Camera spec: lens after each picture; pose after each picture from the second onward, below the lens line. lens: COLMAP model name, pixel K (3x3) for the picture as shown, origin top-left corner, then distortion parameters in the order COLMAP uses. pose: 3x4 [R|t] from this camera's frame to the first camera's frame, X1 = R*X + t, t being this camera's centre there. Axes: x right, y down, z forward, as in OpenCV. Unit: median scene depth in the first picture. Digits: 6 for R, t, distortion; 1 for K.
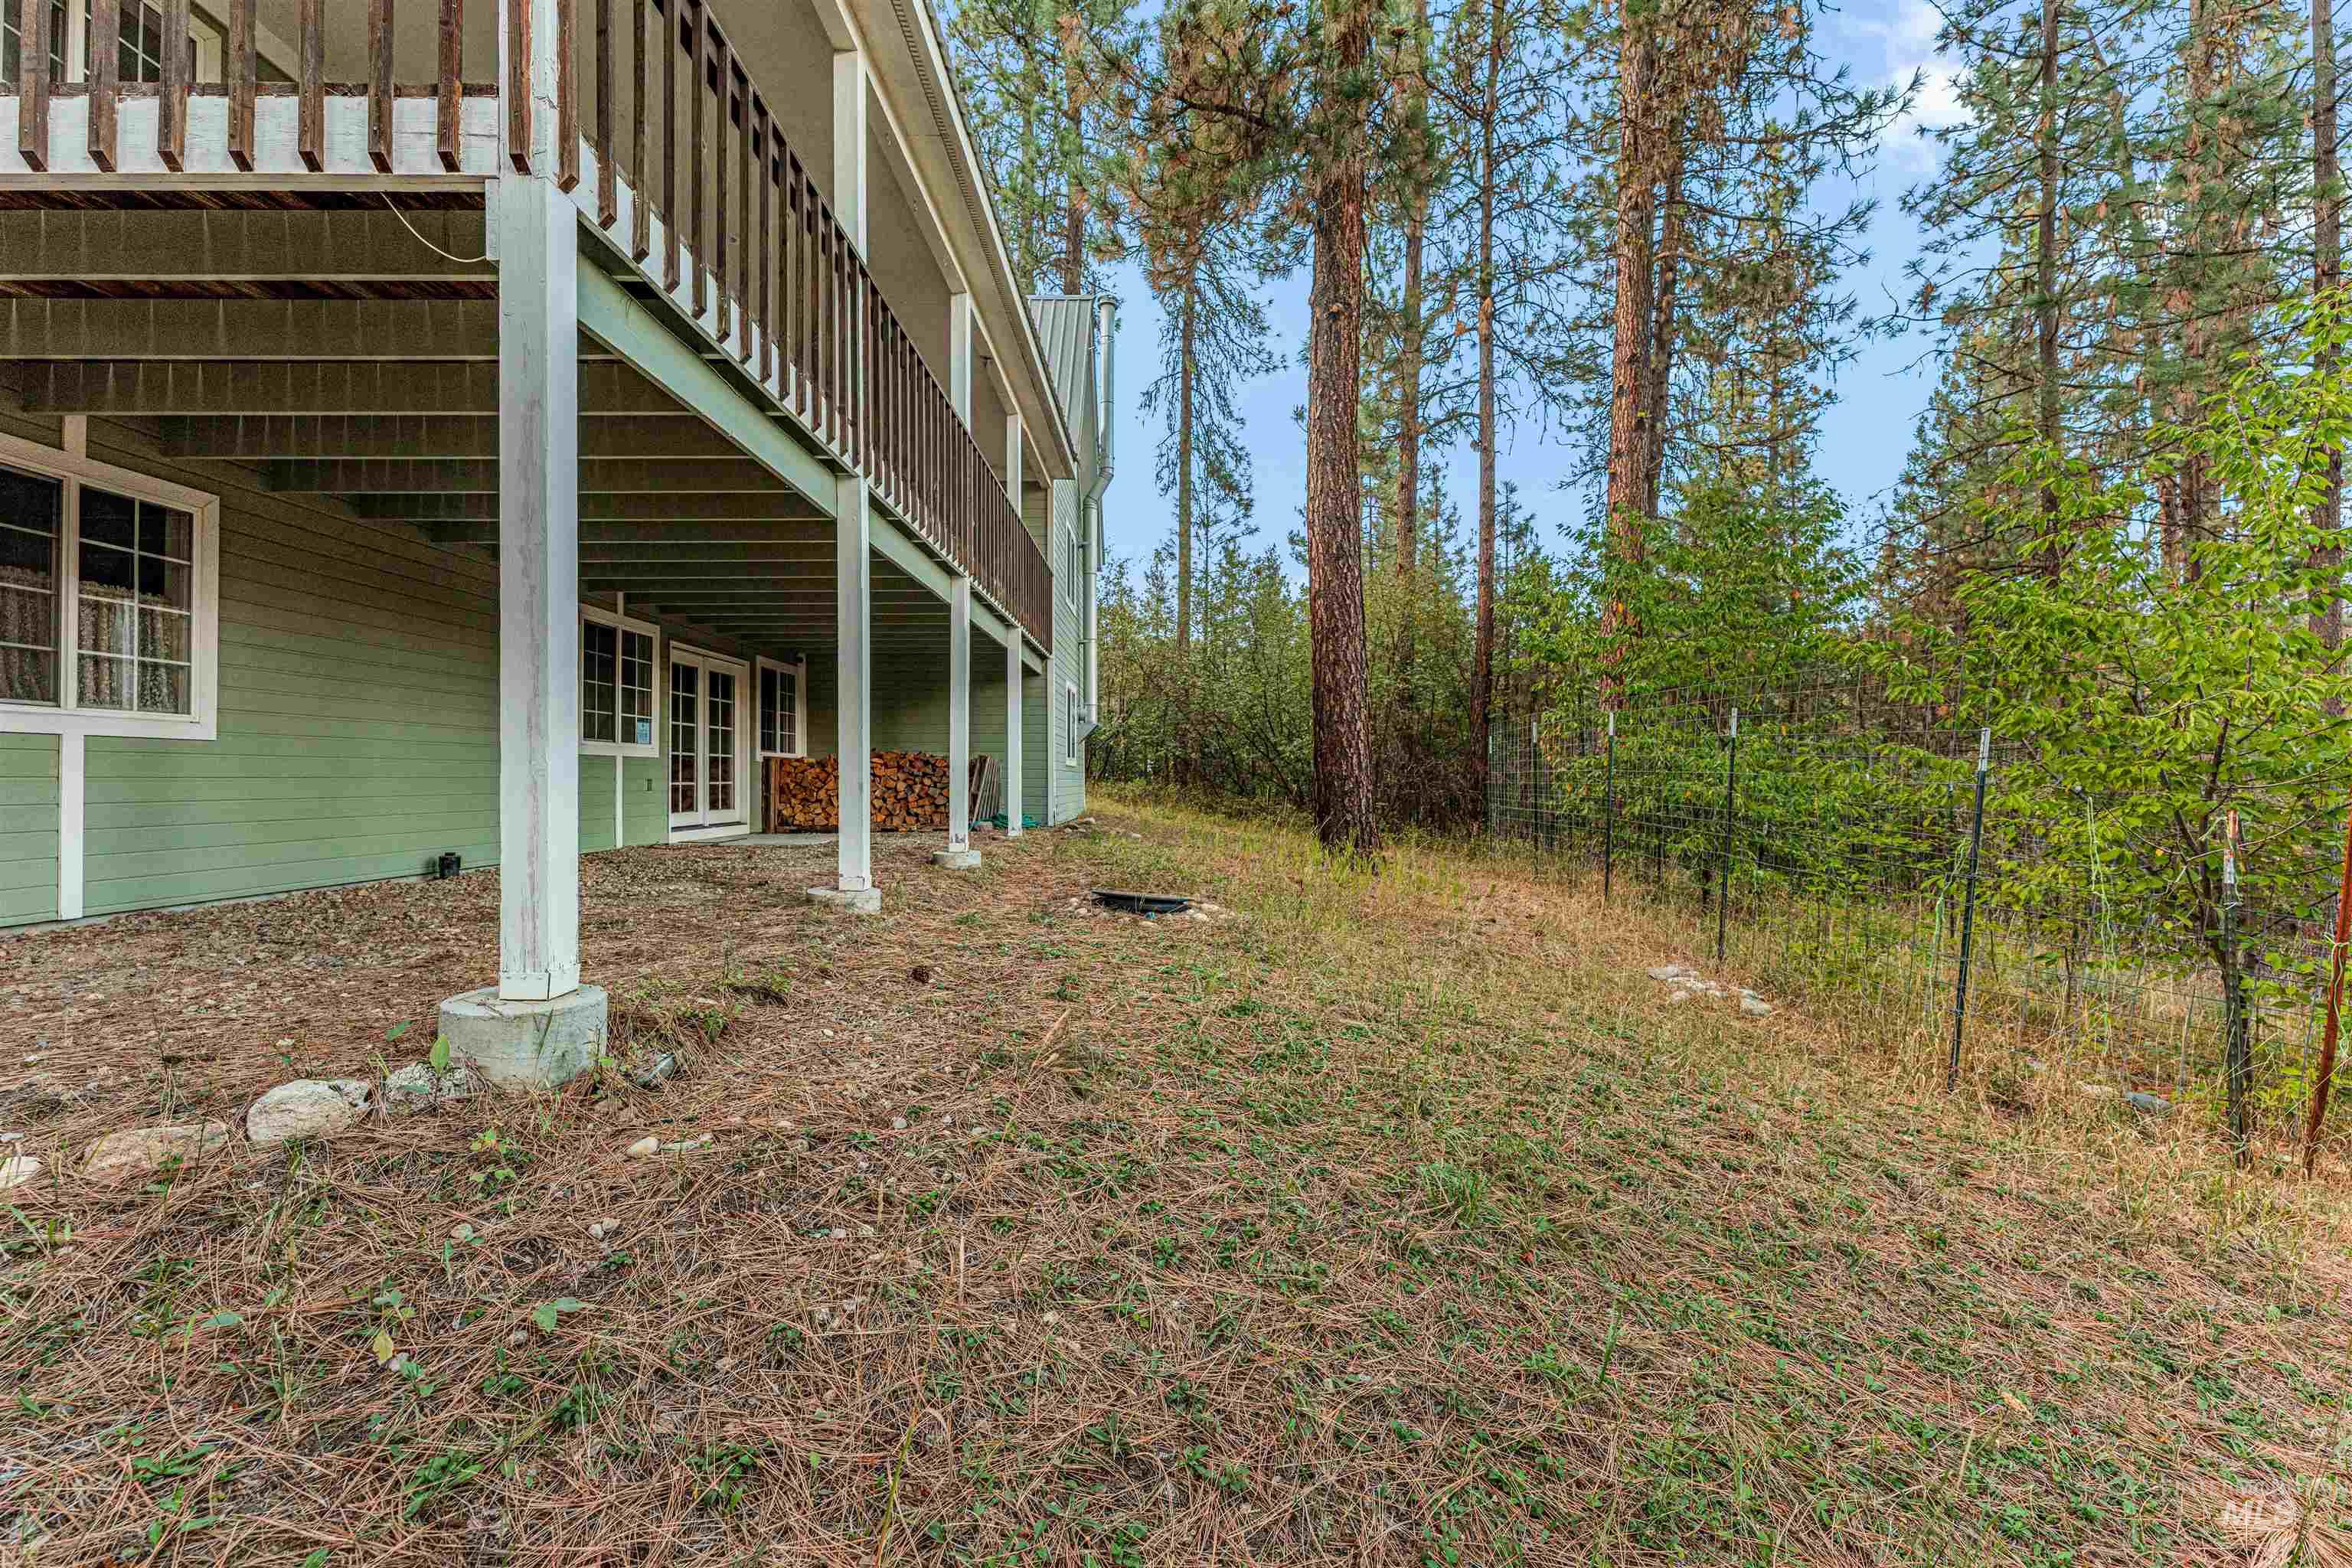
lens RADIAL K [[935.4, 0, 1216.8], [0, 935.4, 787.1], [0, 0, 1]] dist [0.002072, 0.000215]
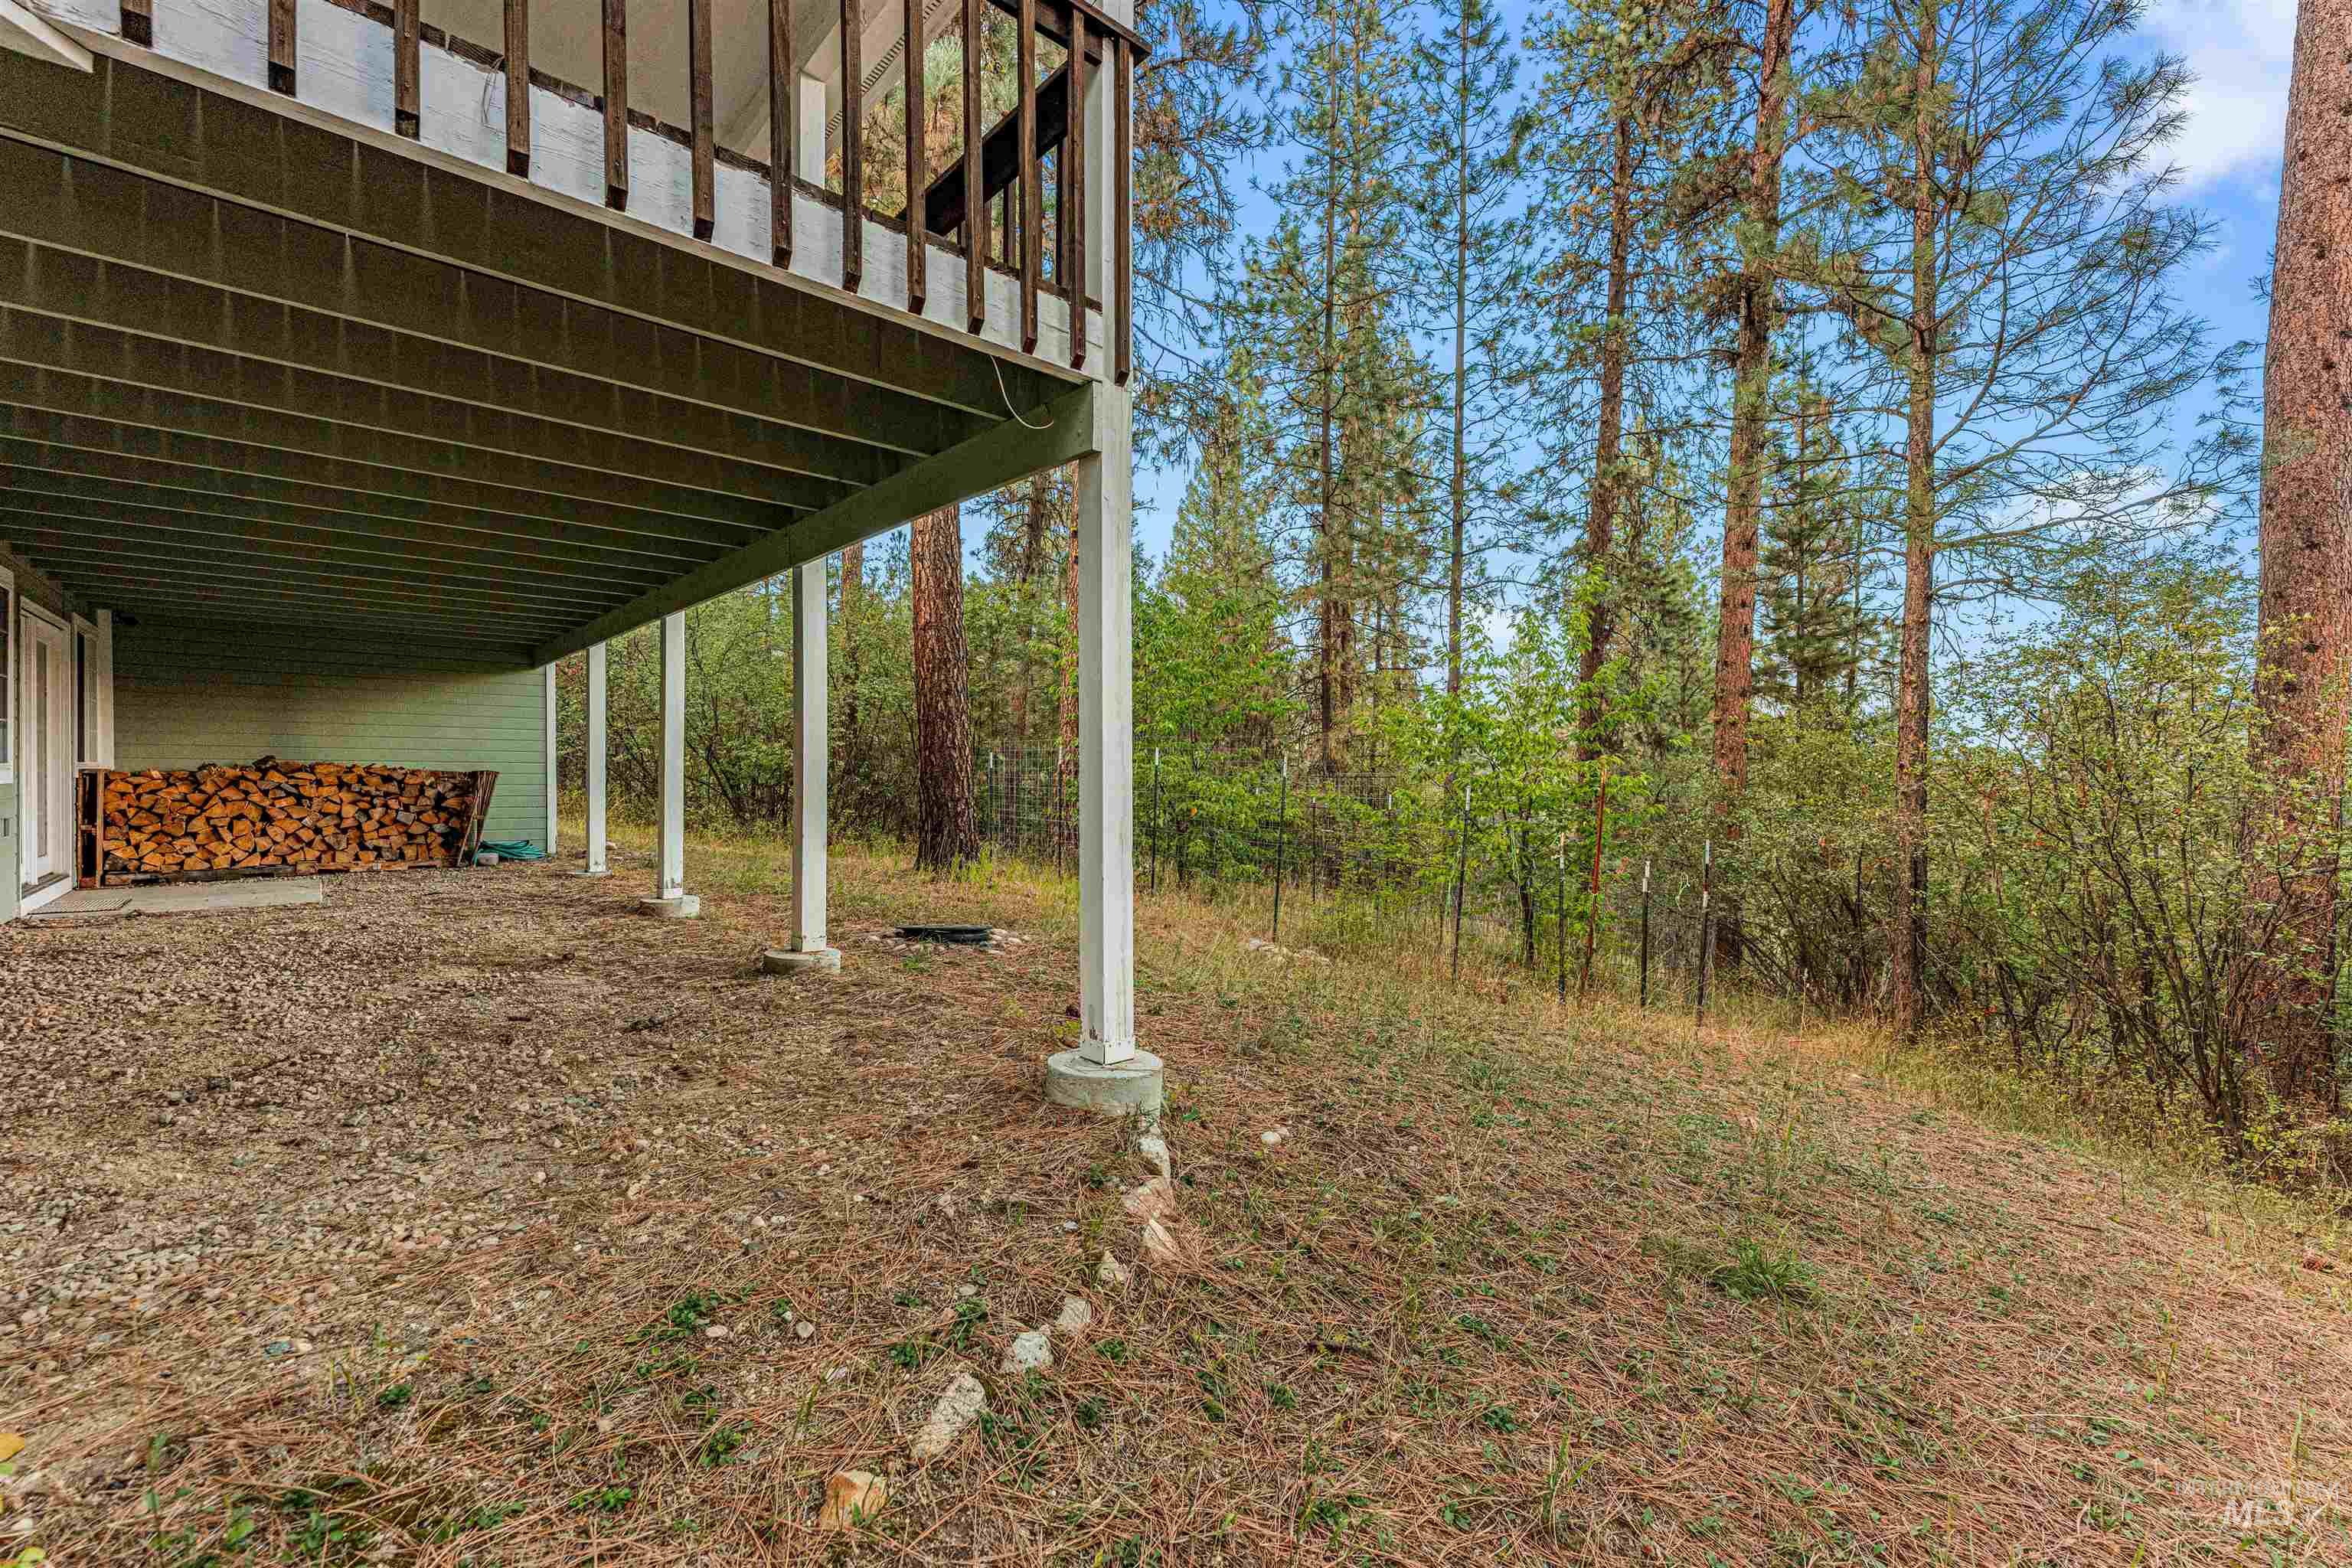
lens RADIAL K [[935.4, 0, 1216.8], [0, 935.4, 787.1], [0, 0, 1]] dist [0.002072, 0.000215]
pose [[0.752024, 0.003294, 0.659128, -0.340282], [-0.006215, 0.999978, 0.002094, -0.027934], [-0.659107, -0.005672, 0.752028, -0.007199]]
